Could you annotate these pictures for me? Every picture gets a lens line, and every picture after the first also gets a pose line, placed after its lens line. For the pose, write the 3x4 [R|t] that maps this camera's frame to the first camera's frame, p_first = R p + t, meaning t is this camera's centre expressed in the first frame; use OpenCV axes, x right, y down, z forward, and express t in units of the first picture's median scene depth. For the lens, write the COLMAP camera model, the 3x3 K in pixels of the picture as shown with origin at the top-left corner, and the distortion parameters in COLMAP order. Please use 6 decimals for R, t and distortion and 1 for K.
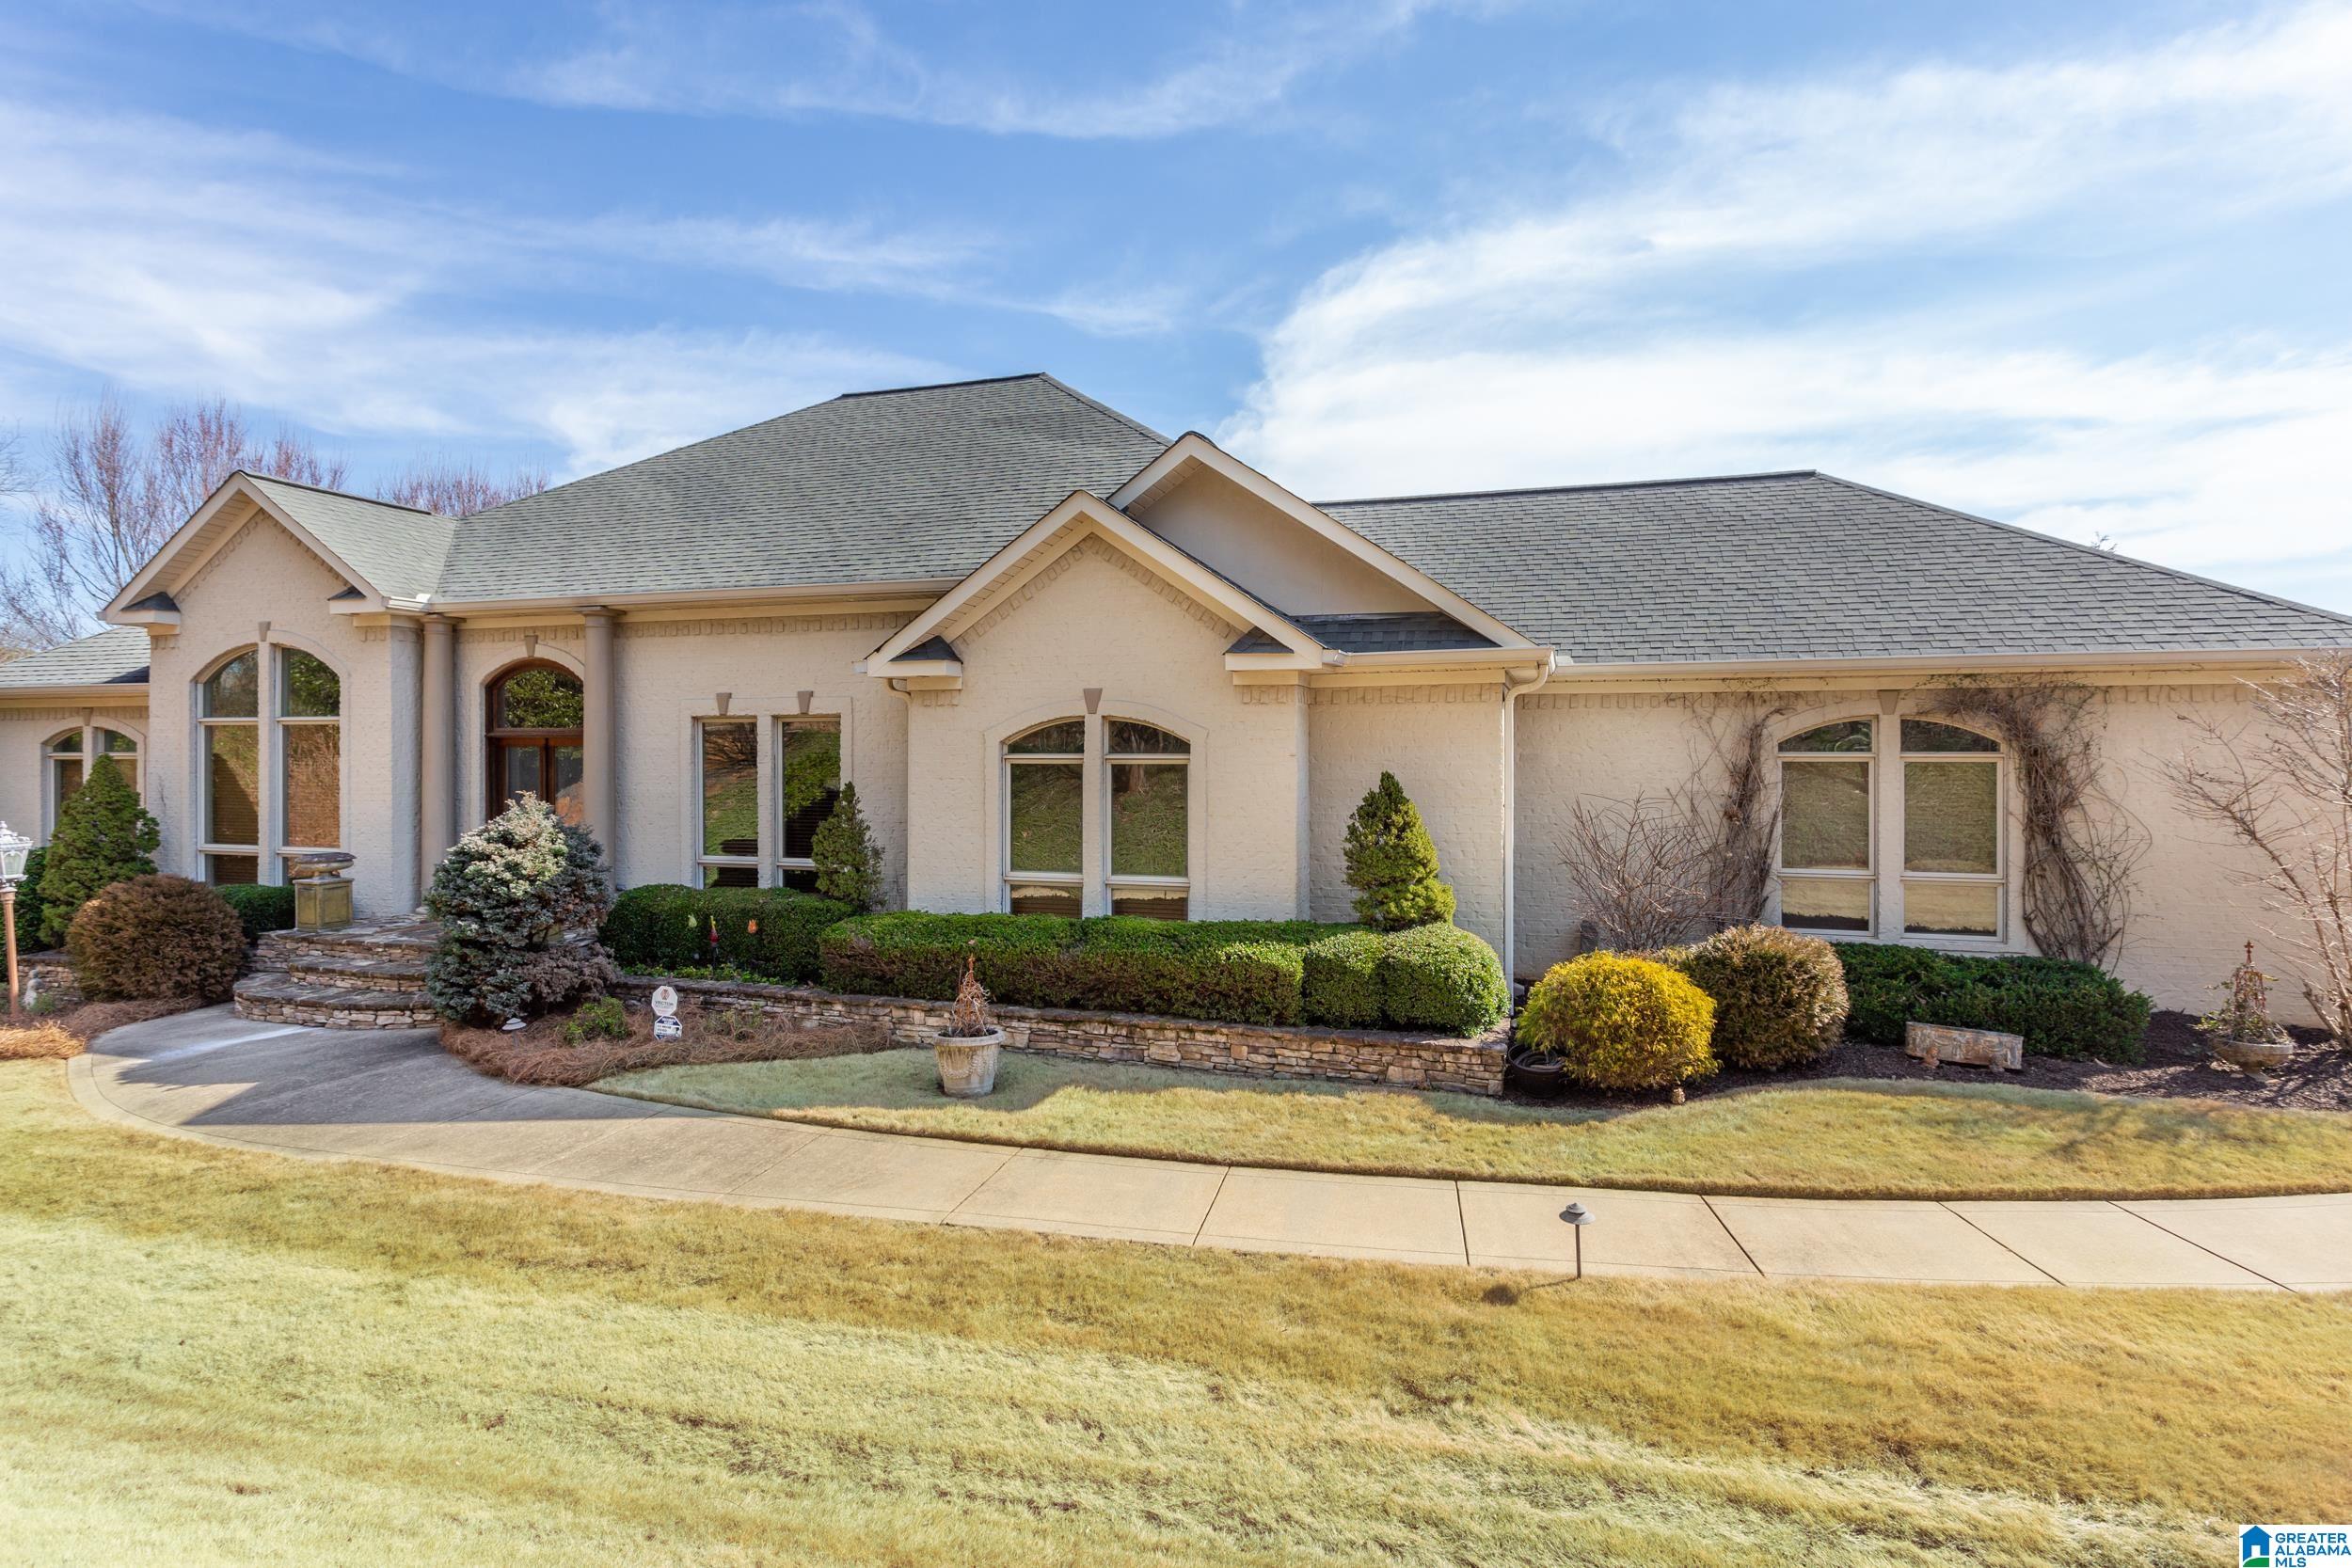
lens RADIAL K [[1122.8, 0, 1176.0], [0, 1122.8, 784.0], [0, 0, 1]] dist [-0.000291, -0.000187]
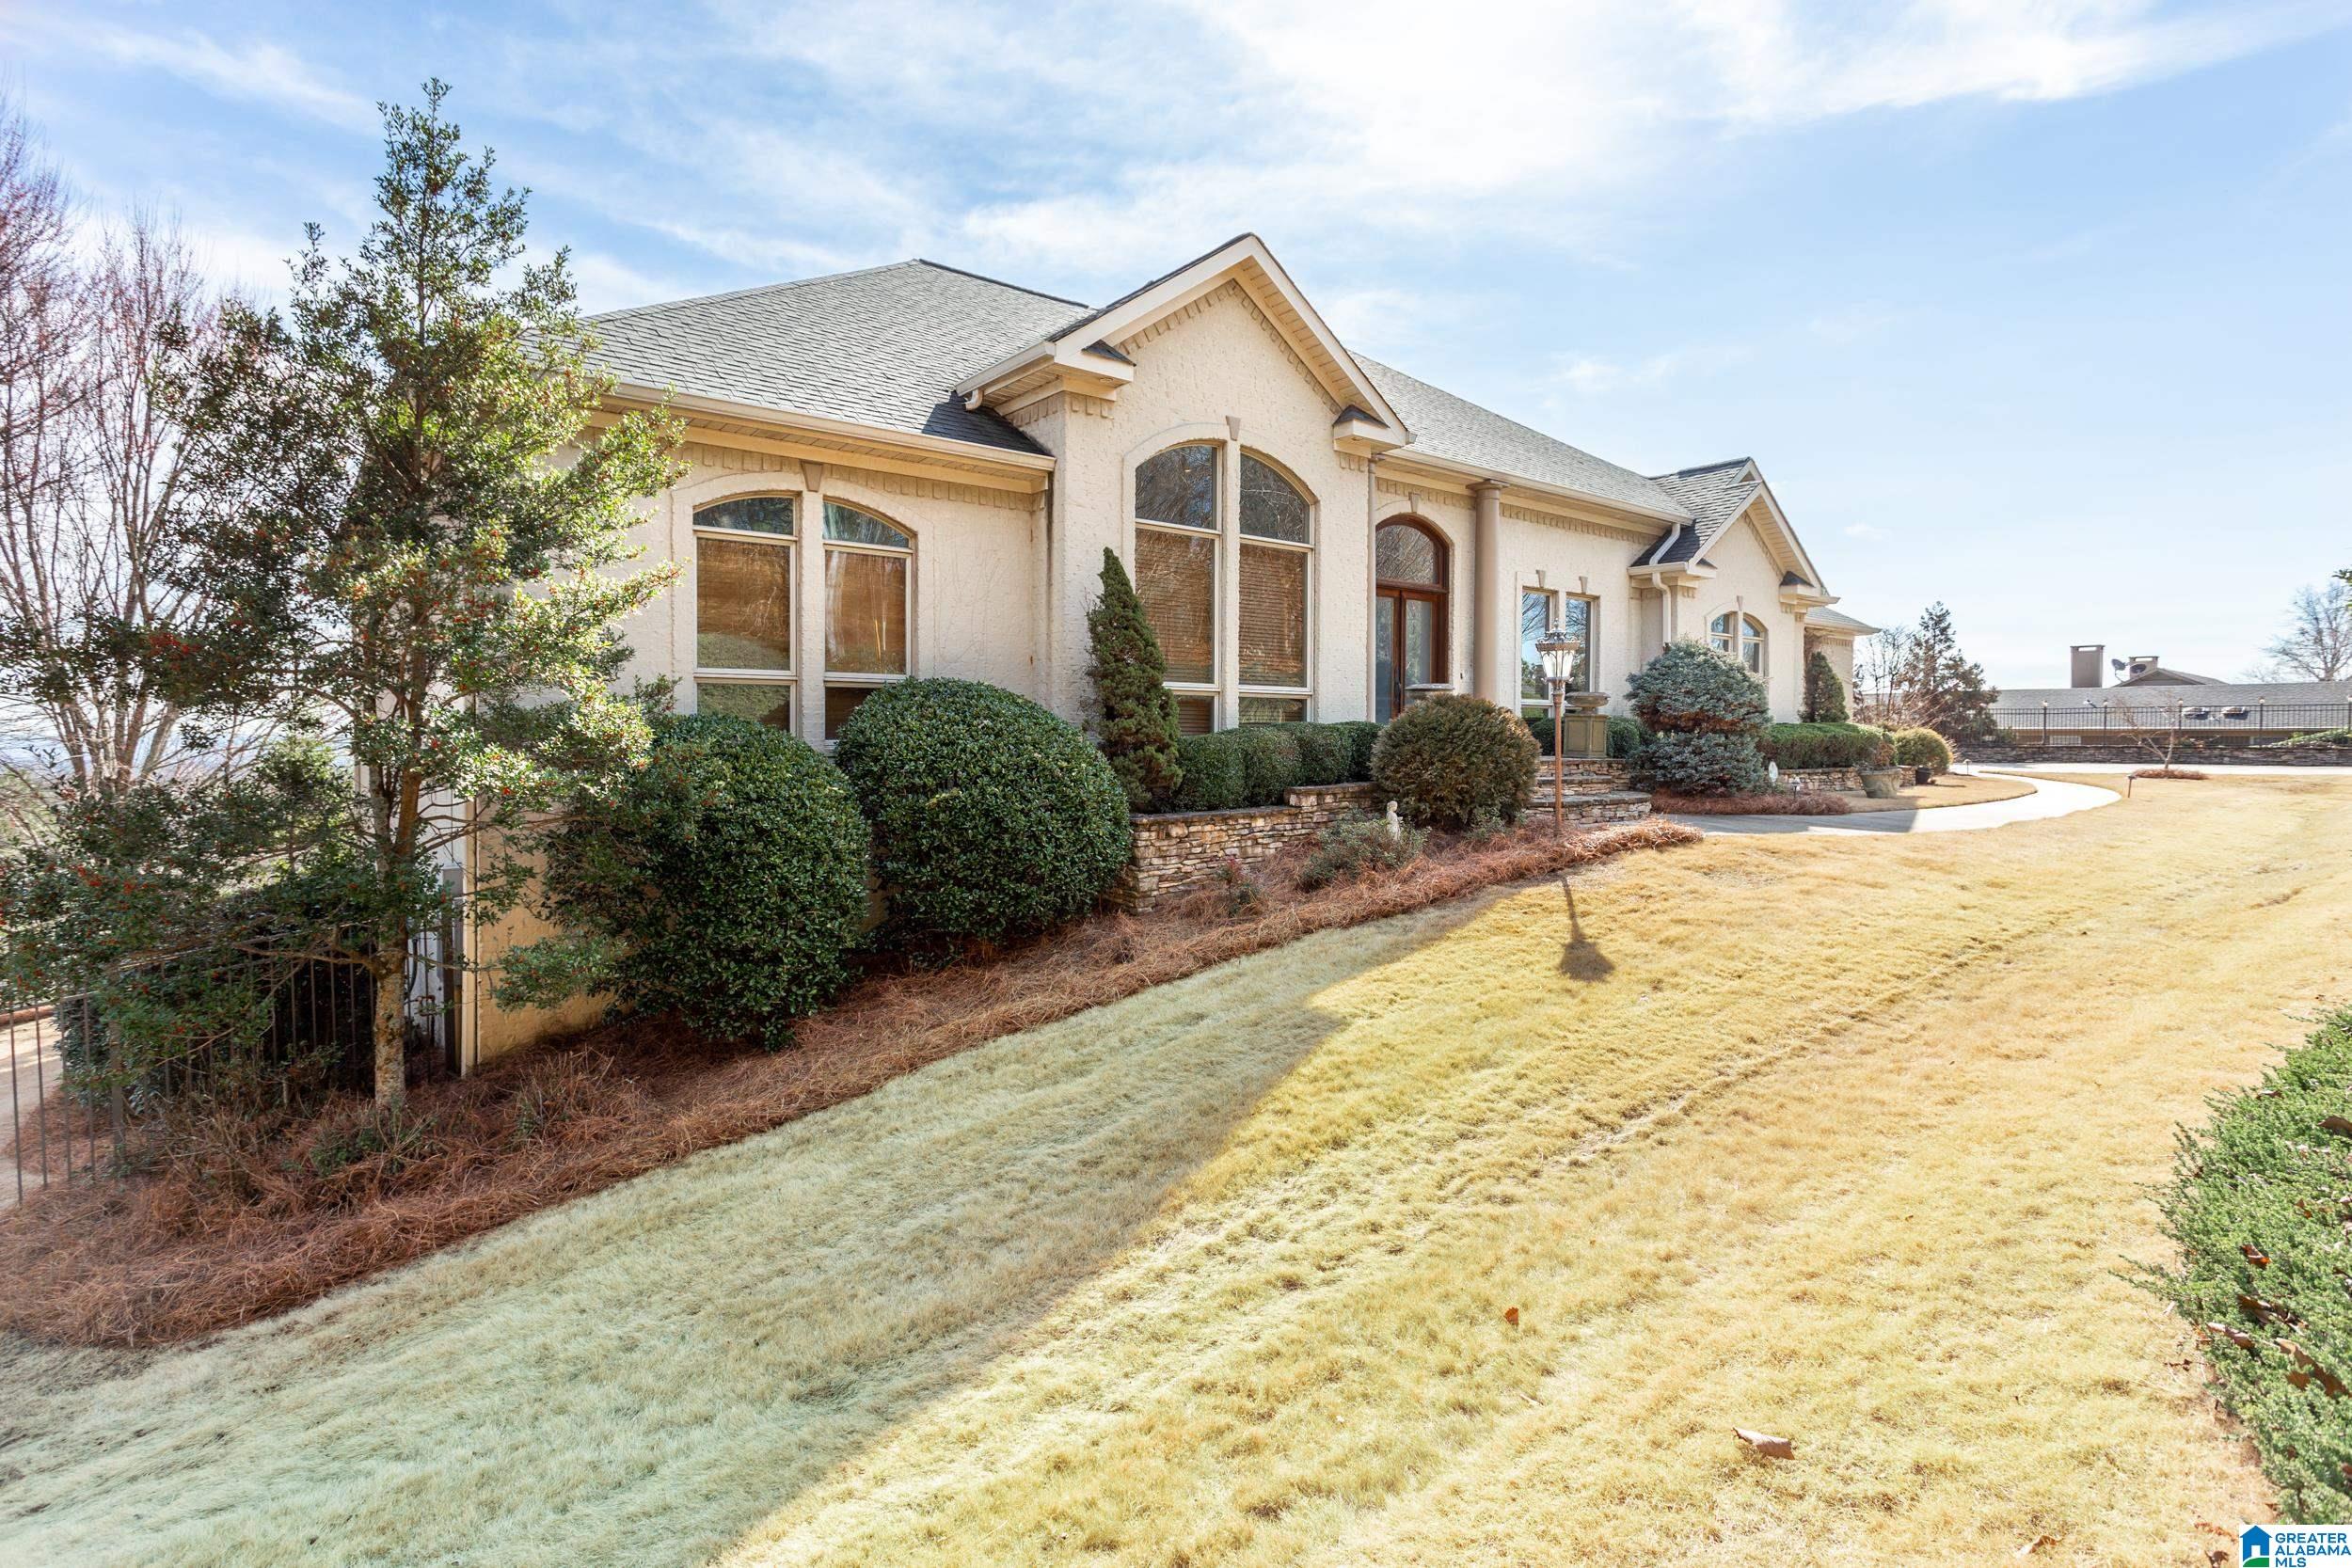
lens RADIAL K [[1122.8, 0, 1176.0], [0, 1122.8, 784.0], [0, 0, 1]] dist [-0.000291, -0.000187]
pose [[0.560743, -0.091312, 0.822939, -1.642885], [-0.086202, 0.982061, 0.167705, -0.015859], [-0.823490, -0.164979, 0.542813, 0.541023]]
